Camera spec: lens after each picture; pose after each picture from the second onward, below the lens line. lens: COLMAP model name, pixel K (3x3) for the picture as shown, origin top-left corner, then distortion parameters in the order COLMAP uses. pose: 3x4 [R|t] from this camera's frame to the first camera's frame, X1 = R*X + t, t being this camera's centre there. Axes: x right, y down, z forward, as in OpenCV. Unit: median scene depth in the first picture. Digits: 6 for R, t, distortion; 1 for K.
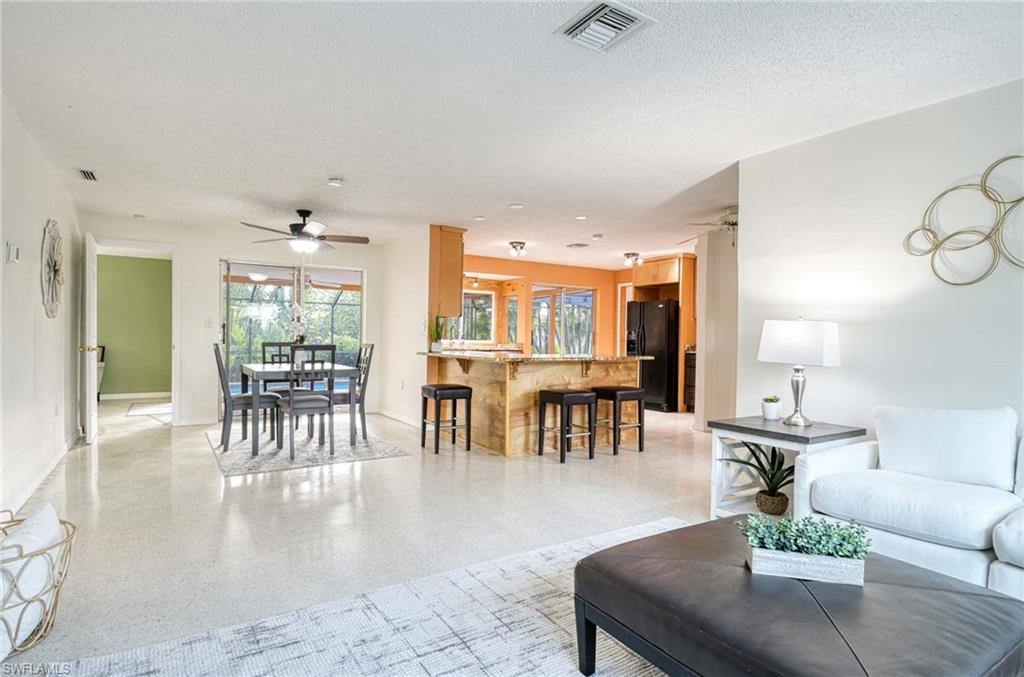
lens RADIAL K [[522.8, 0, 509.7], [0, 522.8, 343.9], [0, 0, 1]] dist [0.031826, 0.000357]
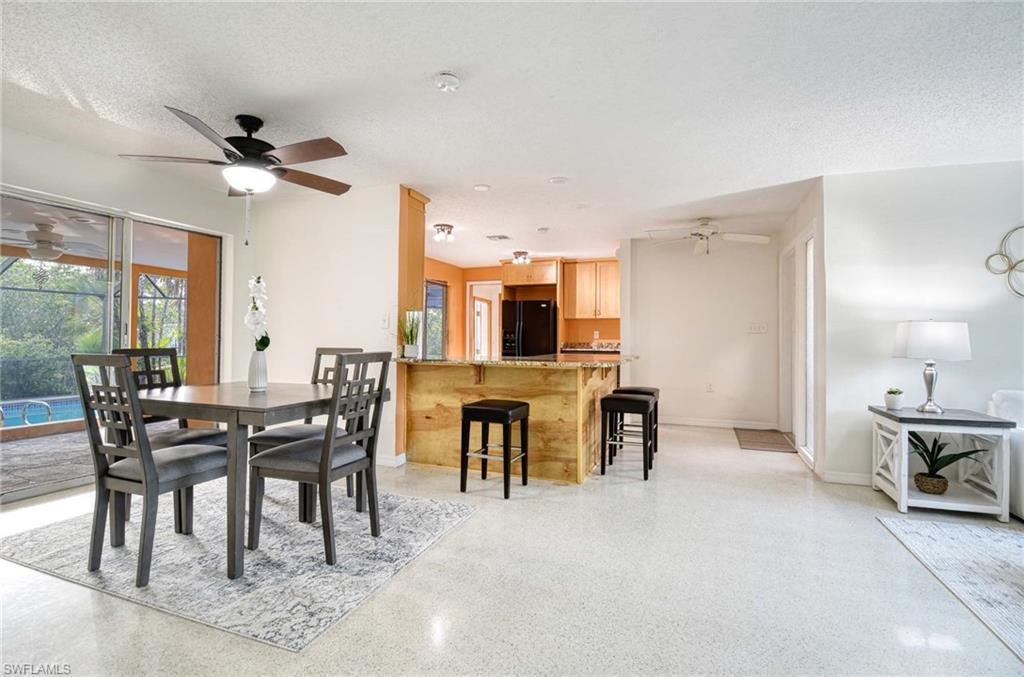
lens RADIAL K [[485.6, 0, 517.7], [0, 485.6, 332.1], [0, 0, 1]] dist [0.008991, -0.000099]
pose [[0.798703, 0.000728, 0.601725, -0.432056], [0.011333, 0.999804, -0.016253, -0.007724], [-0.601619, 0.019801, 0.798538, 0.360441]]
